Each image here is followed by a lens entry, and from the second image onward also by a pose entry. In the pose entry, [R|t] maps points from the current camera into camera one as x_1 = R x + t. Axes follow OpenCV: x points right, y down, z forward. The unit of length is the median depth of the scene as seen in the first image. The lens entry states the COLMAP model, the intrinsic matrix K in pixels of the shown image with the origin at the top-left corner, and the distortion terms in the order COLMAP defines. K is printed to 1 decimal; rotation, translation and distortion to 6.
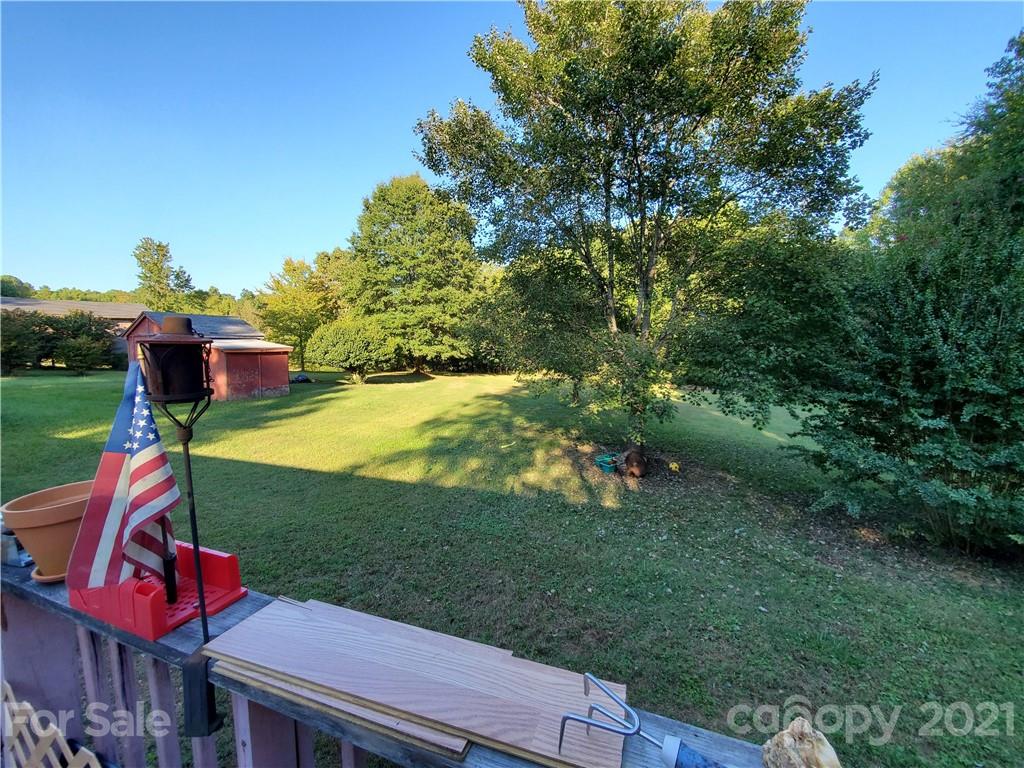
lens RADIAL K [[409.5, 0, 516.8], [0, 409.5, 359.6], [0, 0, 1]] dist [0.001053, 0.000013]
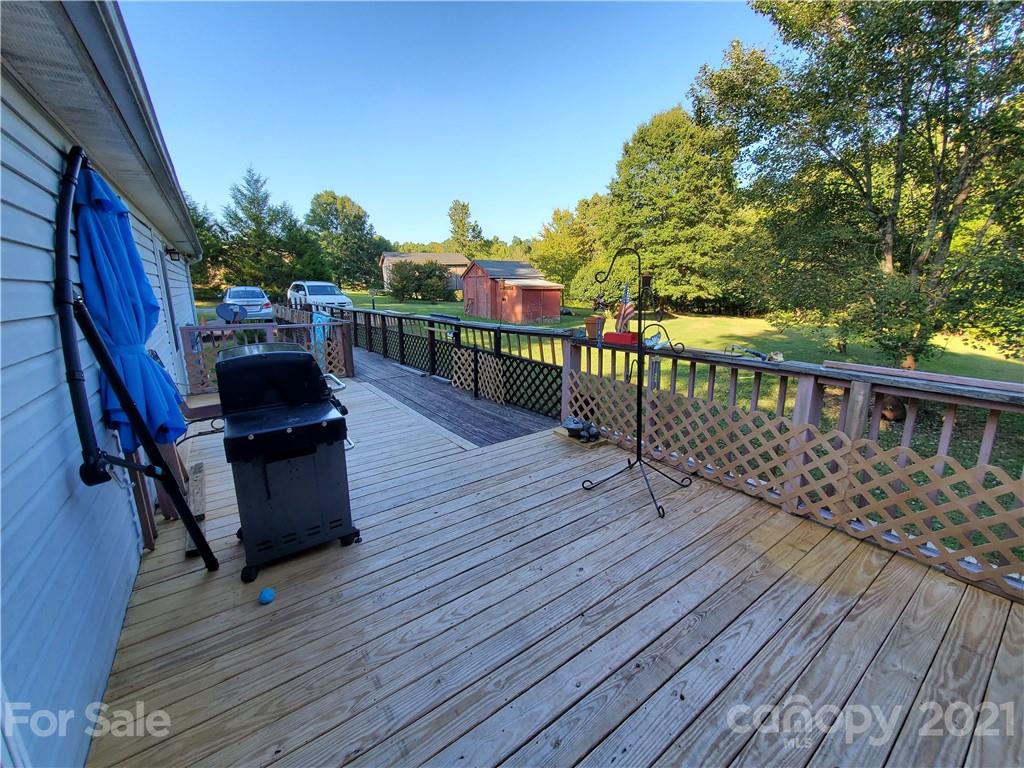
lens RADIAL K [[413.5, 0, 514.9], [0, 413.5, 370.1], [0, 0, 1]] dist [-0.000230, 0.000019]
pose [[0.843808, 0.114031, -0.524391, 0.014640], [-0.026095, 0.984726, 0.172143, 0.006968], [0.536011, -0.131571, 0.833895, -0.113091]]
